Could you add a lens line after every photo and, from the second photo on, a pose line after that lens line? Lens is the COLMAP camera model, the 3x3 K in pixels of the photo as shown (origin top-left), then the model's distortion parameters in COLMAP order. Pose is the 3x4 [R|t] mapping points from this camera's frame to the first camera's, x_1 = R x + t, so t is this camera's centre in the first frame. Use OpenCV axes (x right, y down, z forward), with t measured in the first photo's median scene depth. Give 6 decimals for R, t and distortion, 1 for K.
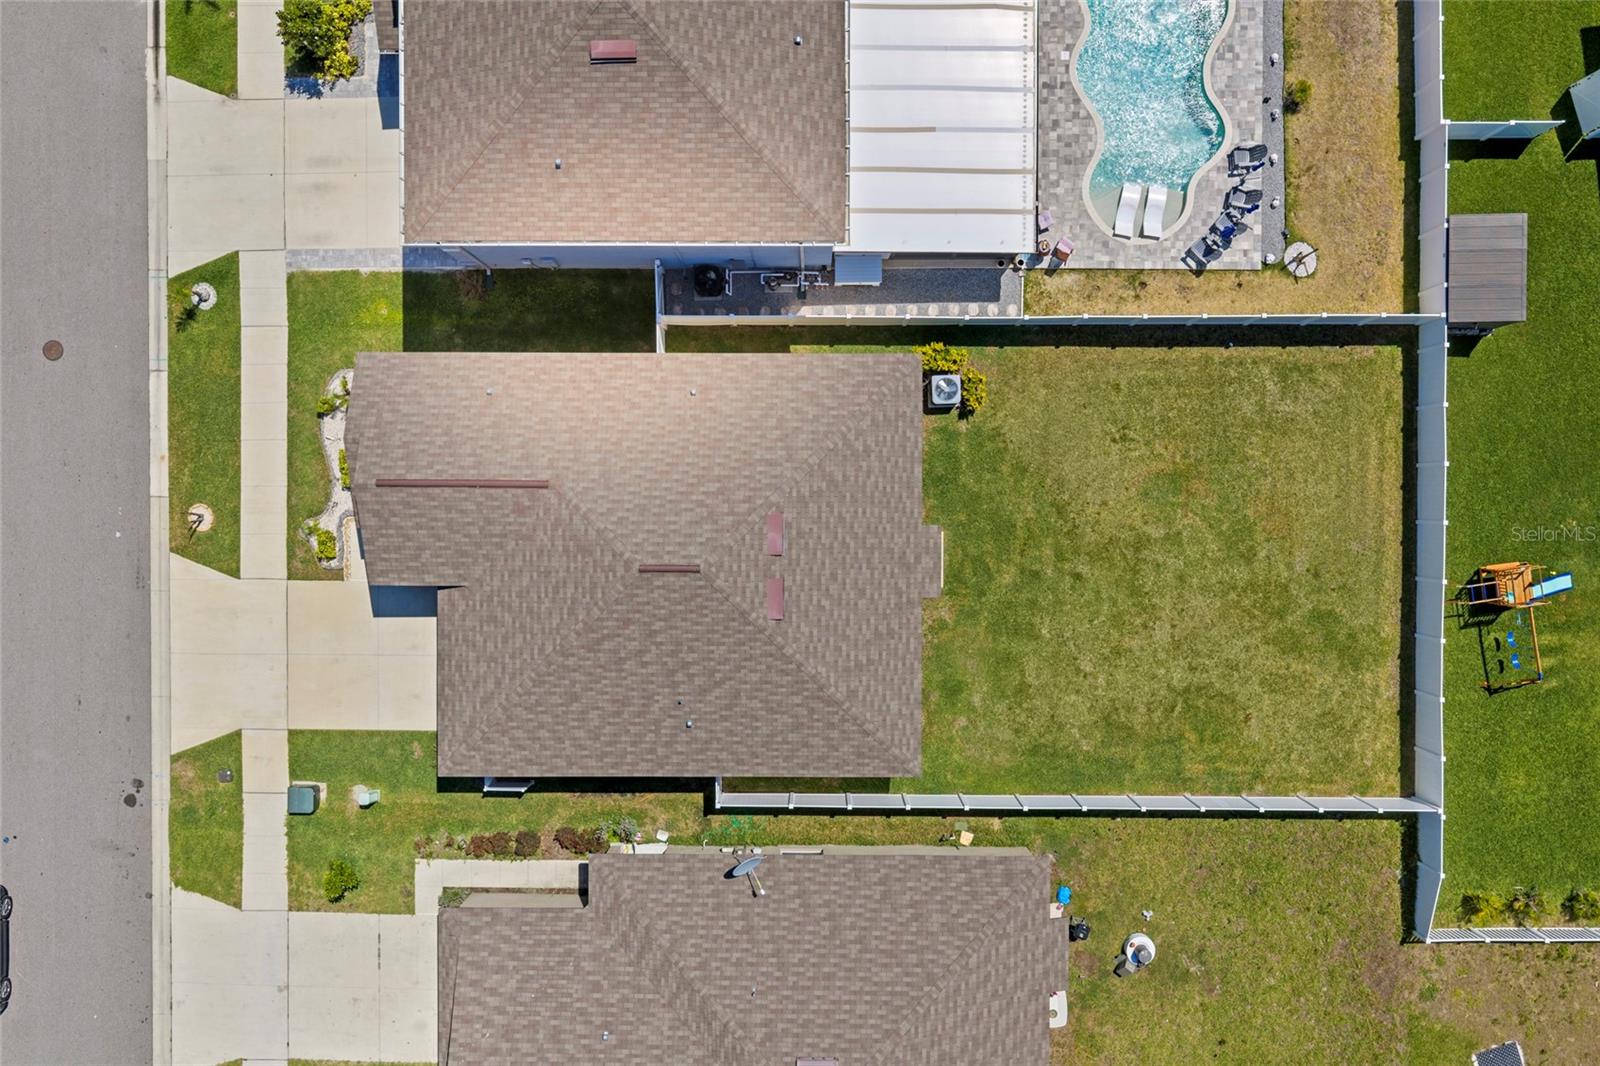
lens RADIAL K [[1344.5, 0, 800.8], [0, 1344.5, 505.7], [0, 0, 1]] dist [0.005850, -0.004789]
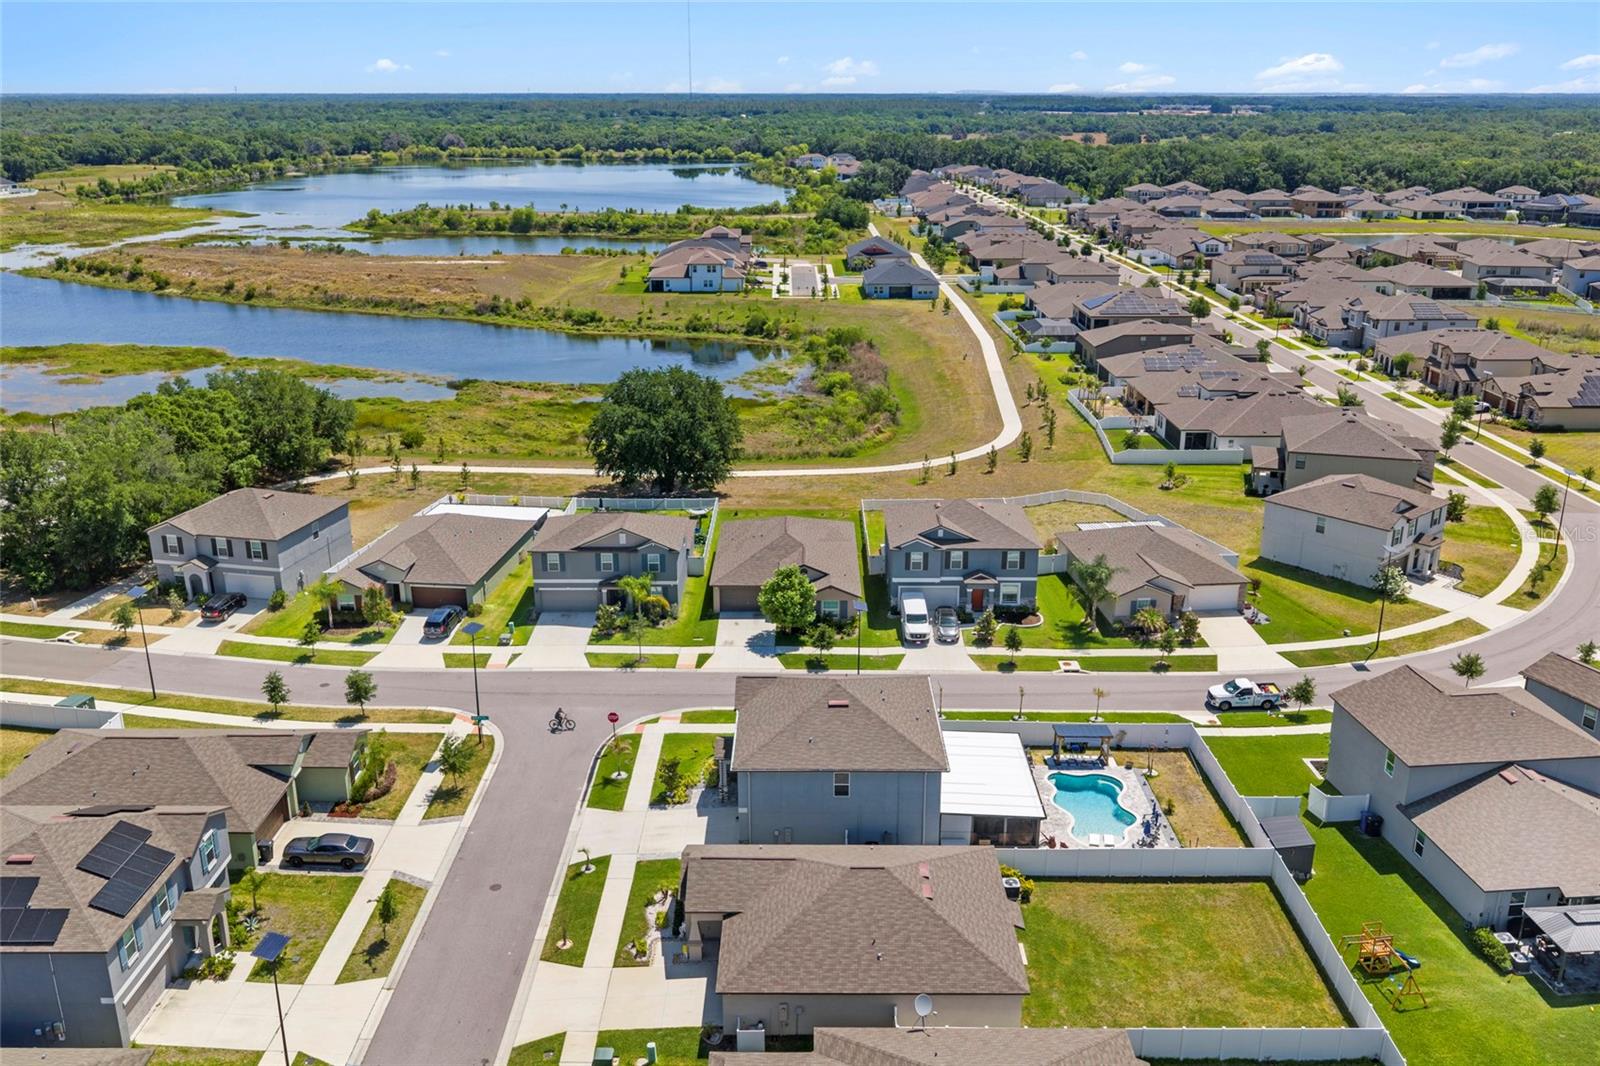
lens RADIAL K [[1344.5, 0, 800.8], [0, 1344.5, 505.7], [0, 0, 1]] dist [0.005850, -0.004789]
pose [[0.999913, 0.013133, -0.000826, -0.168883], [-0.004505, 0.282661, -0.959209, 1.435406], [-0.012364, 0.959130, 0.282695, 0.031223]]
